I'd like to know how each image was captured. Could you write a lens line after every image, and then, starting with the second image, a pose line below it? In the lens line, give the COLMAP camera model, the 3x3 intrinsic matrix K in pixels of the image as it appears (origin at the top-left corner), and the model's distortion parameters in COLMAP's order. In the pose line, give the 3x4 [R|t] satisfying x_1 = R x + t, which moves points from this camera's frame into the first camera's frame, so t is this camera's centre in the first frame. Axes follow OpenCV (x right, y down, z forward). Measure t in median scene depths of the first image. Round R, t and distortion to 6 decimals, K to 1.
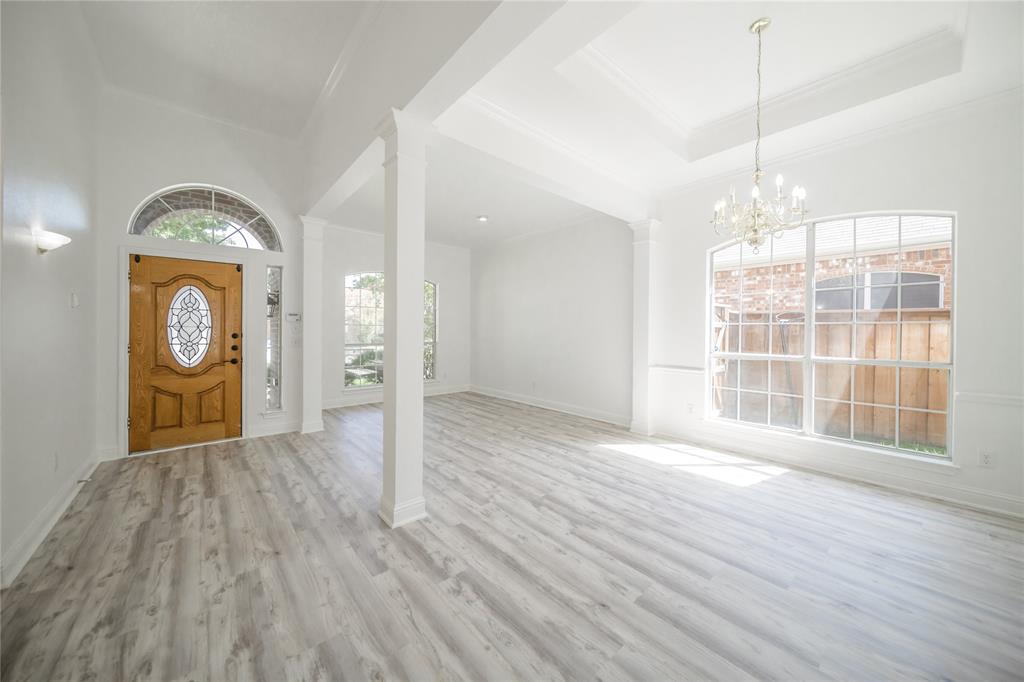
lens RADIAL K [[353.3, 0, 520.6], [0, 353.3, 340.6], [0, 0, 1]] dist [-0.010376, -0.000197]
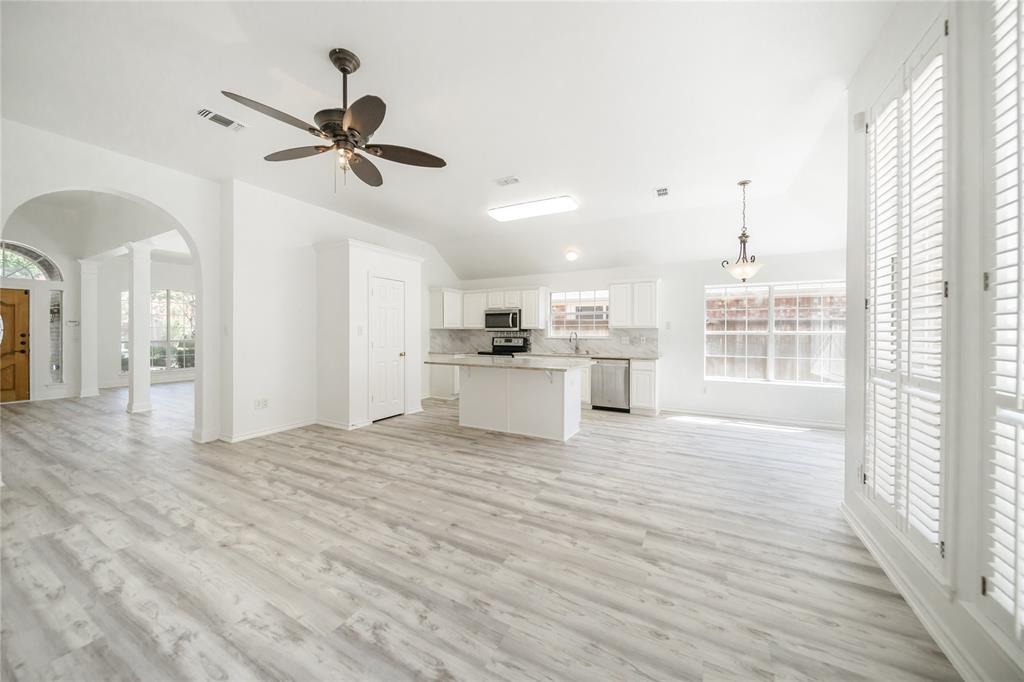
lens RADIAL K [[357.9, 0, 514.8], [0, 357.9, 334.6], [0, 0, 1]] dist [-0.002412, -0.000220]
pose [[0.943618, -0.010604, 0.330866, 0.893141], [0.015983, 0.999781, -0.013541, 0.048078], [-0.330649, 0.018066, 0.943581, -1.496297]]
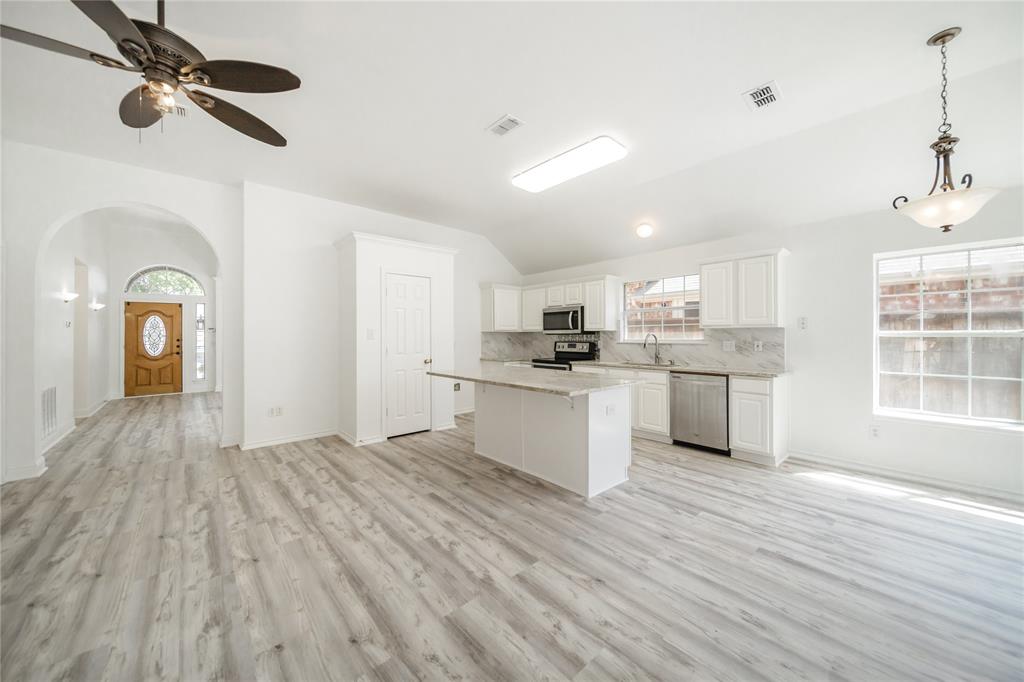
lens RADIAL K [[367.1, 0, 511.1], [0, 367.1, 335.3], [0, 0, 1]] dist [-0.001297, -0.000333]
pose [[0.999759, -0.014407, -0.016539, 1.309556], [0.013986, 0.999581, -0.025342, 0.045653], [0.016897, 0.025104, 0.999542, -1.234223]]
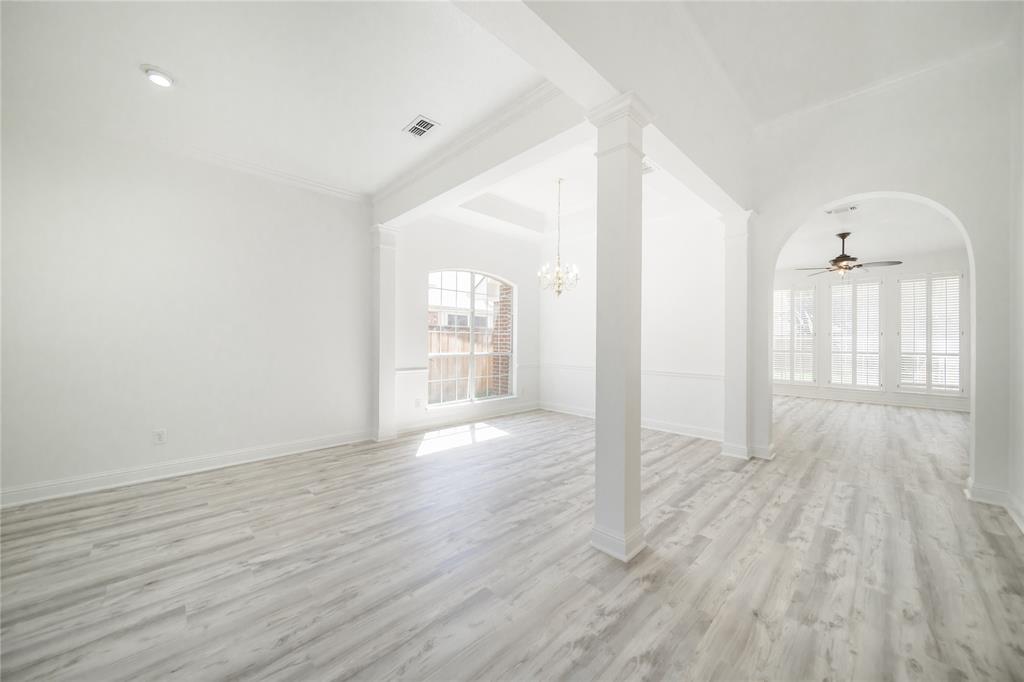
lens RADIAL K [[358.4, 0, 491.8], [0, 358.4, 339.4], [0, 0, 1]] dist [-0.008827, -0.000119]
pose [[0.001643, -0.007811, 0.999968, -0.917458], [0.017487, 0.999817, 0.007782, -0.029464], [-0.999846, 0.017473, 0.001779, 0.968671]]
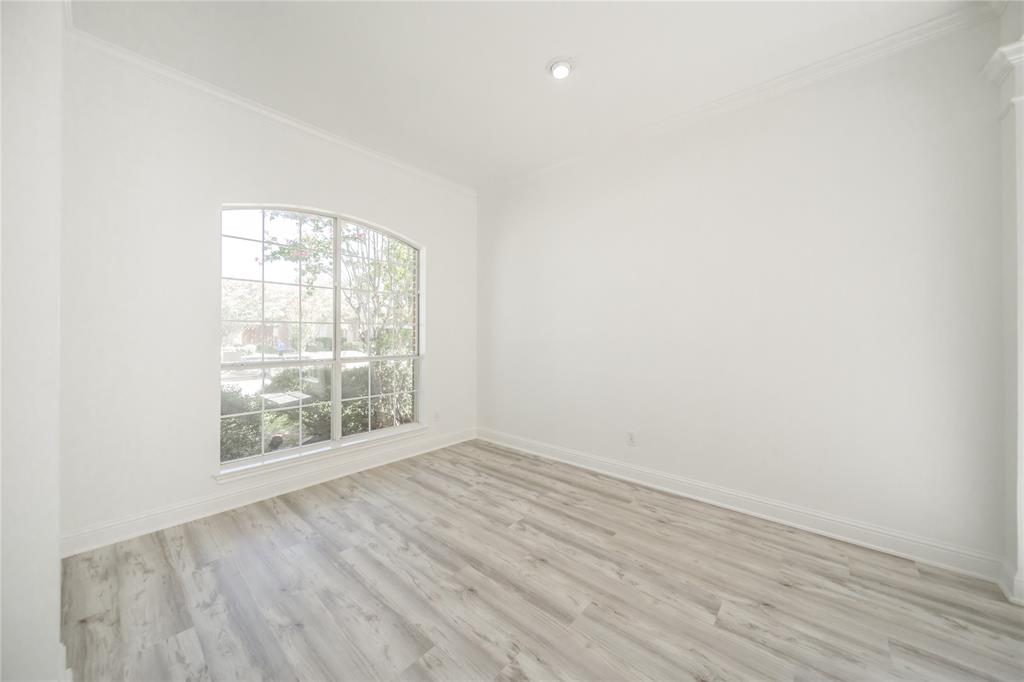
lens RADIAL K [[367.1, 0, 511.1], [0, 367.1, 335.3], [0, 0, 1]] dist [-0.001297, -0.000333]
pose [[0.993746, -0.004878, 0.111560, -0.363940], [0.006387, 0.999893, -0.013167, -0.032845], [-0.111484, 0.013797, 0.993670, 0.944873]]
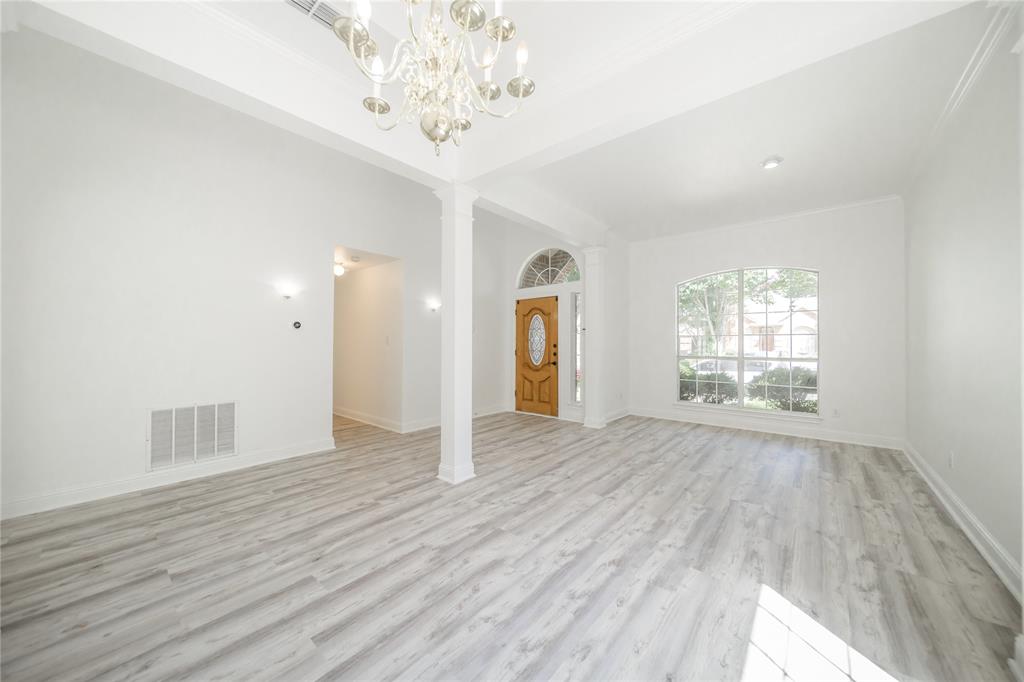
lens RADIAL K [[368.0, 0, 502.7], [0, 368.0, 337.3], [0, 0, 1]] dist [-0.007600, -0.000183]
pose [[0.123266, -0.021468, -0.992141, 0.806102], [-0.025878, 0.999356, -0.024839, -0.006524], [0.992036, 0.028737, 0.122631, 0.731163]]
